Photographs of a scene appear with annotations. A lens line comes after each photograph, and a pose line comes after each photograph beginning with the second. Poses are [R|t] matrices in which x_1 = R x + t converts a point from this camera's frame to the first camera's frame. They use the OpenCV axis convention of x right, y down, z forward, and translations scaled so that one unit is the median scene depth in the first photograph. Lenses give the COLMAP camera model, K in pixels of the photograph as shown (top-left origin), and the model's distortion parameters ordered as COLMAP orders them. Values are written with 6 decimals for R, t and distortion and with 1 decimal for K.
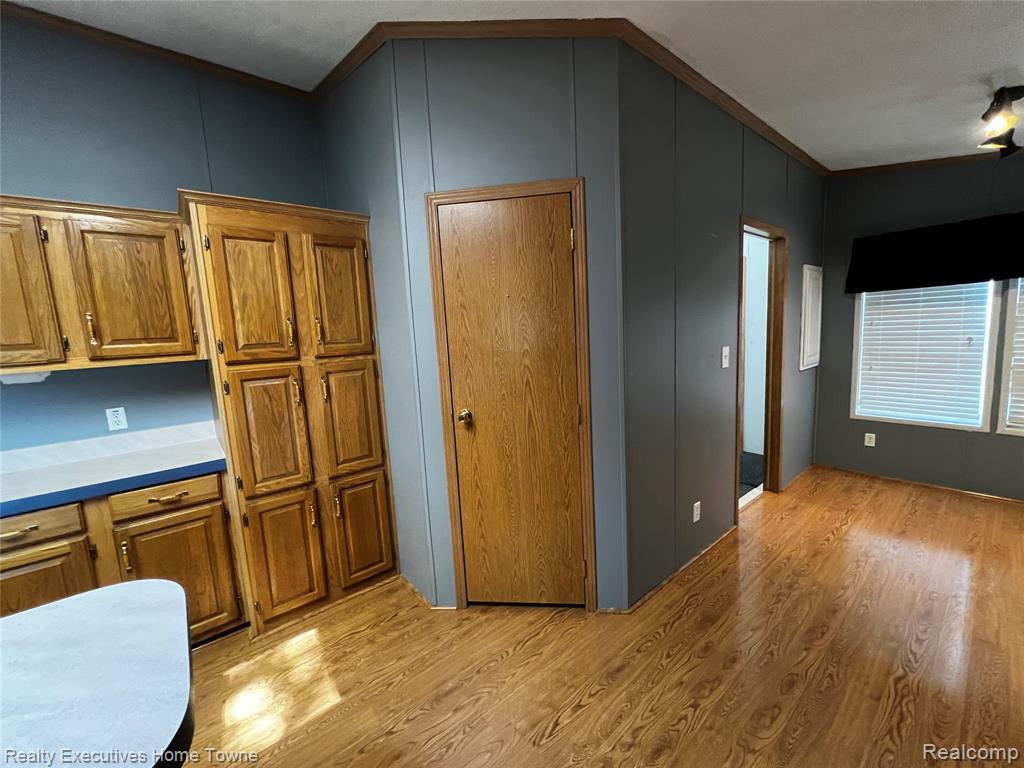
lens RADIAL K [[409.1, 0, 512.3], [0, 409.1, 383.3], [0, 0, 1]] dist [-0.002713, 0.000356]
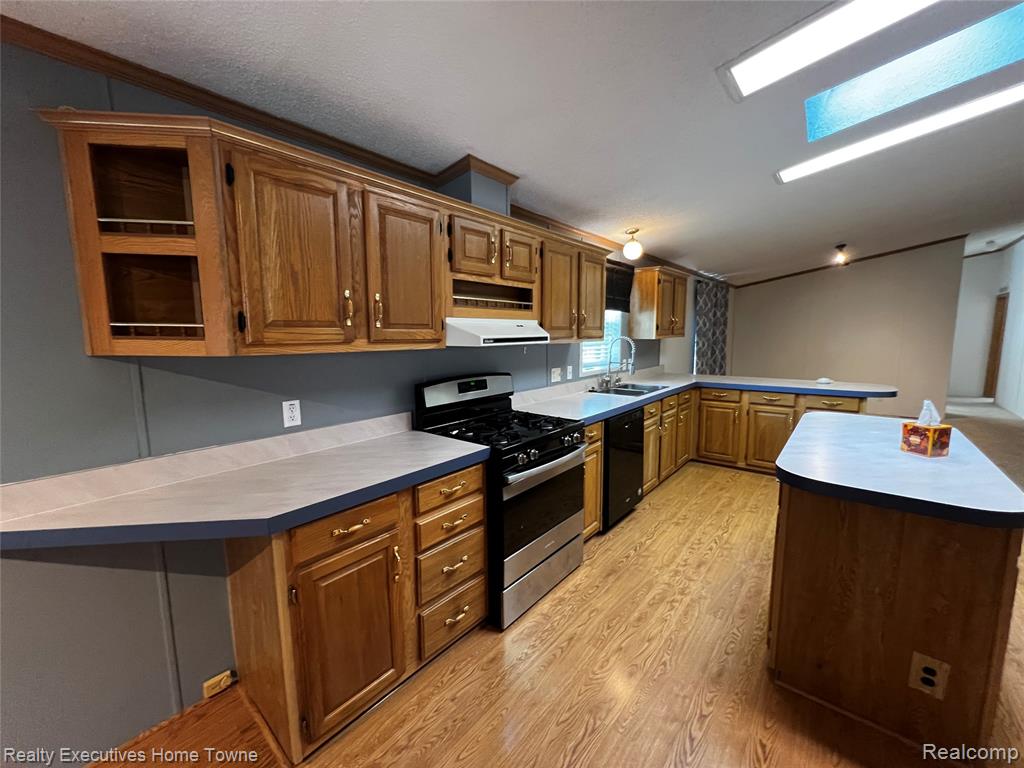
lens RADIAL K [[409.1, 0, 510.8], [0, 409.1, 384.3], [0, 0, 1]] dist [-0.002713, 0.000356]
pose [[-0.981155, 0.082468, -0.174738, 0.408076], [0.035367, 0.965714, 0.257188, -0.135463], [0.189956, 0.246161, -0.950432, 0.838995]]
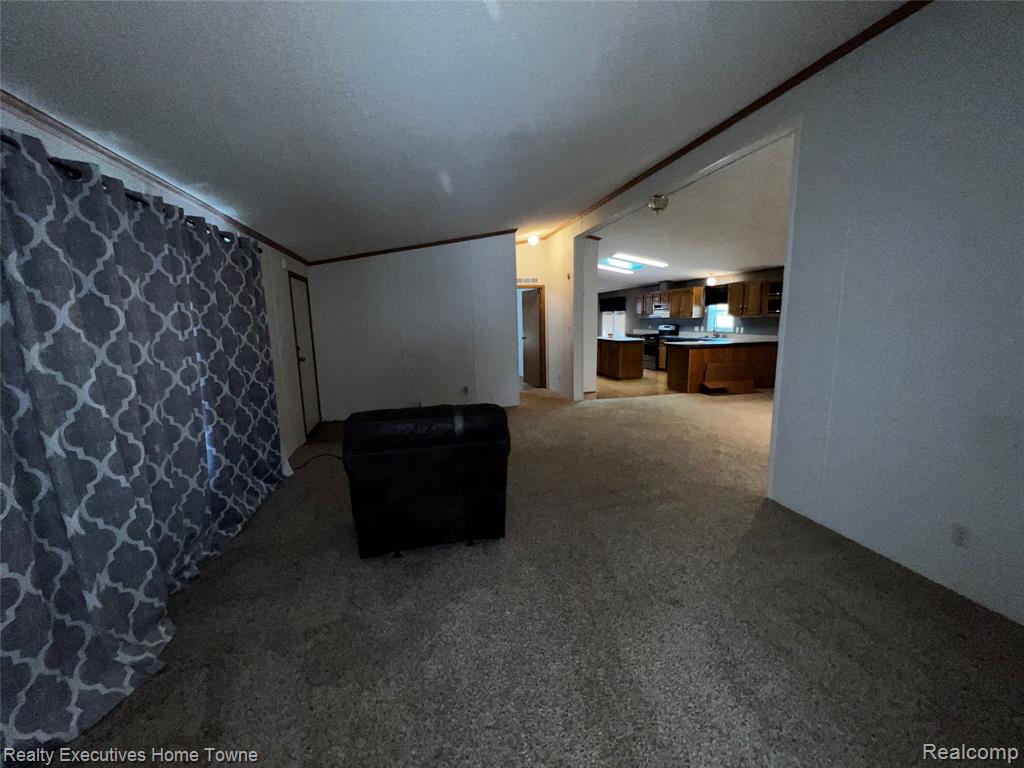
lens RADIAL K [[409.2, 0, 508.8], [0, 409.2, 388.1], [0, 0, 1]] dist [-0.003479, 0.000777]
pose [[0.443438, -0.109697, 0.889567, -5.681328], [0.110058, 0.991636, 0.067421, 0.397307], [-0.889522, 0.068007, 0.451802, -0.899480]]
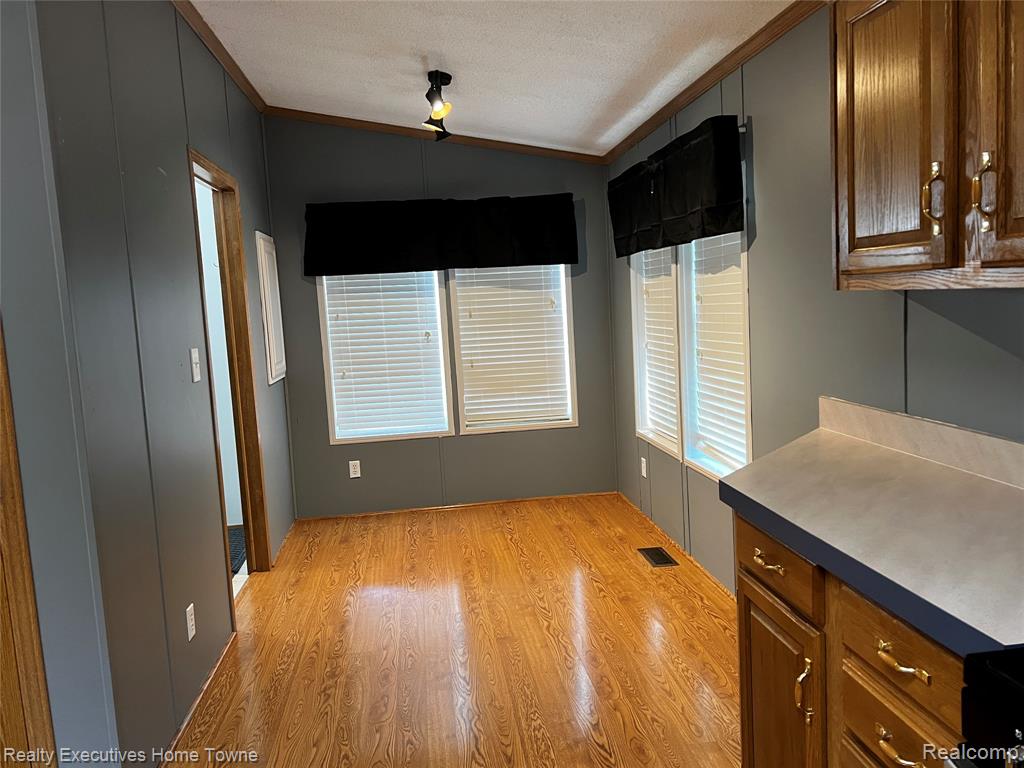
lens RADIAL K [[767.8, 0, 507.2], [0, 767.8, 377.4], [0, 0, 1]] dist [0.059795, -0.065769]
pose [[0.541952, -0.063220, 0.838028, -0.281260], [0.130839, 0.991355, -0.009827, 0.036931], [-0.830162, 0.114972, 0.545538, -0.060054]]
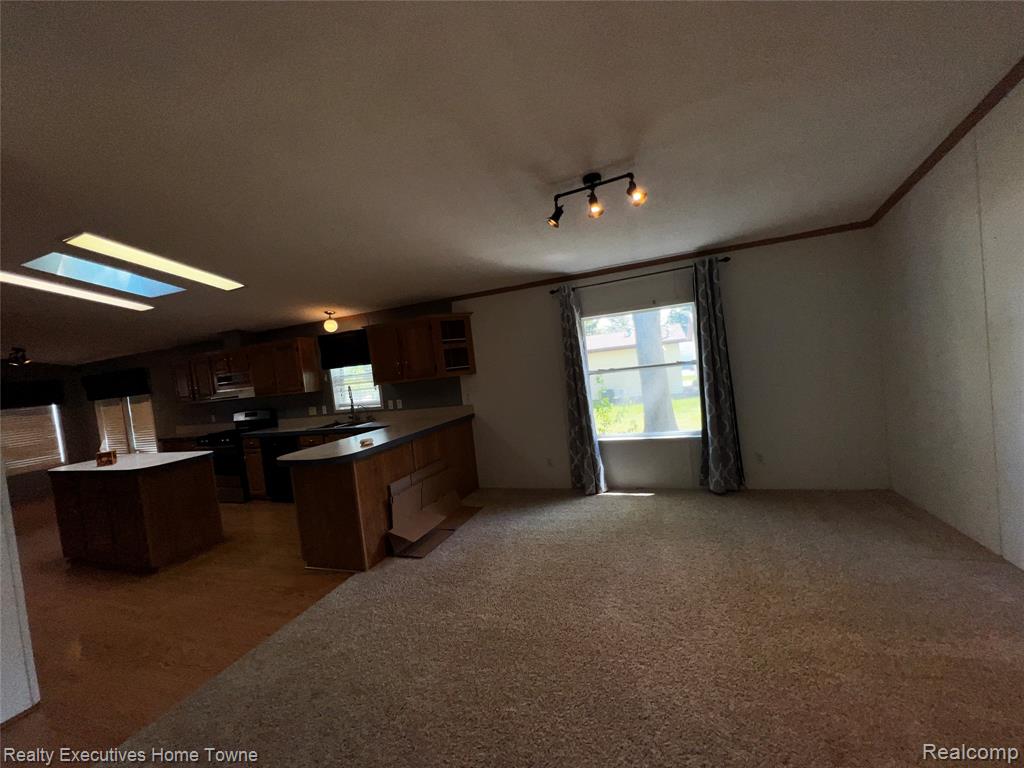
lens RADIAL K [[409.1, 0, 511.9], [0, 409.1, 383.9], [0, 0, 1]] dist [-0.002713, 0.000356]
pose [[-0.493336, 0.066610, 0.867285, -3.250329], [0.239216, 0.969007, 0.061650, 0.239455], [-0.836299, 0.237882, -0.493980, -0.526513]]
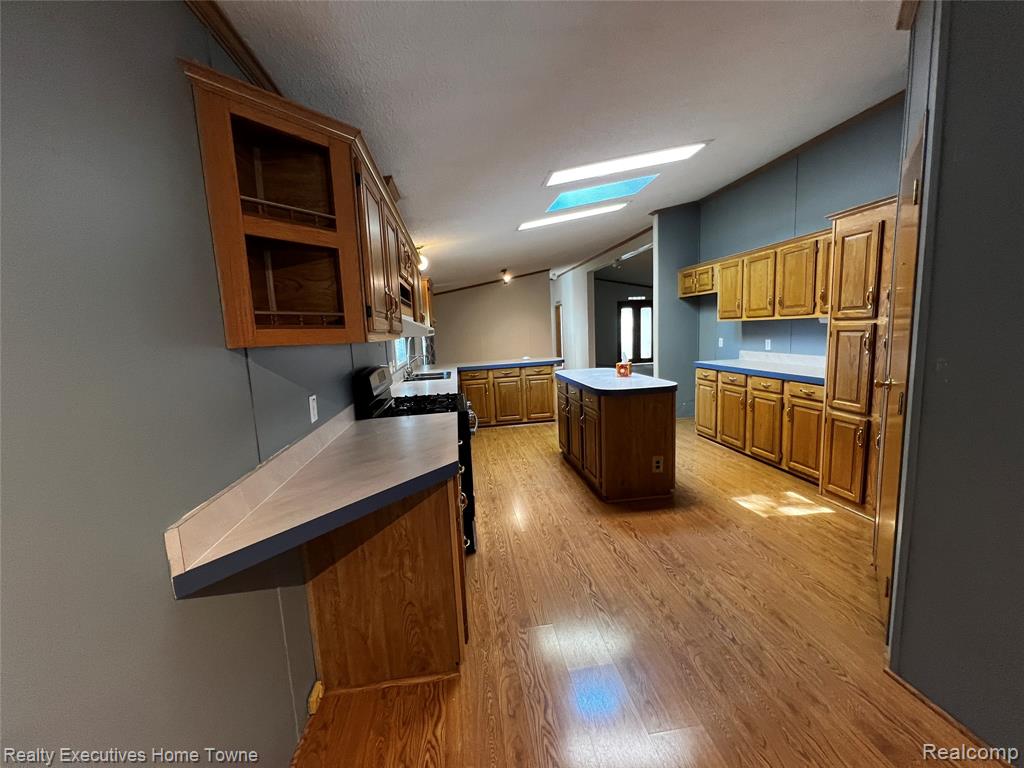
lens RADIAL K [[409.2, 0, 510.6], [0, 409.2, 383.4], [0, 0, 1]] dist [-0.003479, 0.000777]
pose [[-0.525768, 0.189092, -0.829345, 1.219979], [-0.031309, 0.970016, 0.241014, -0.137745], [0.850052, 0.152684, -0.504083, 0.709644]]
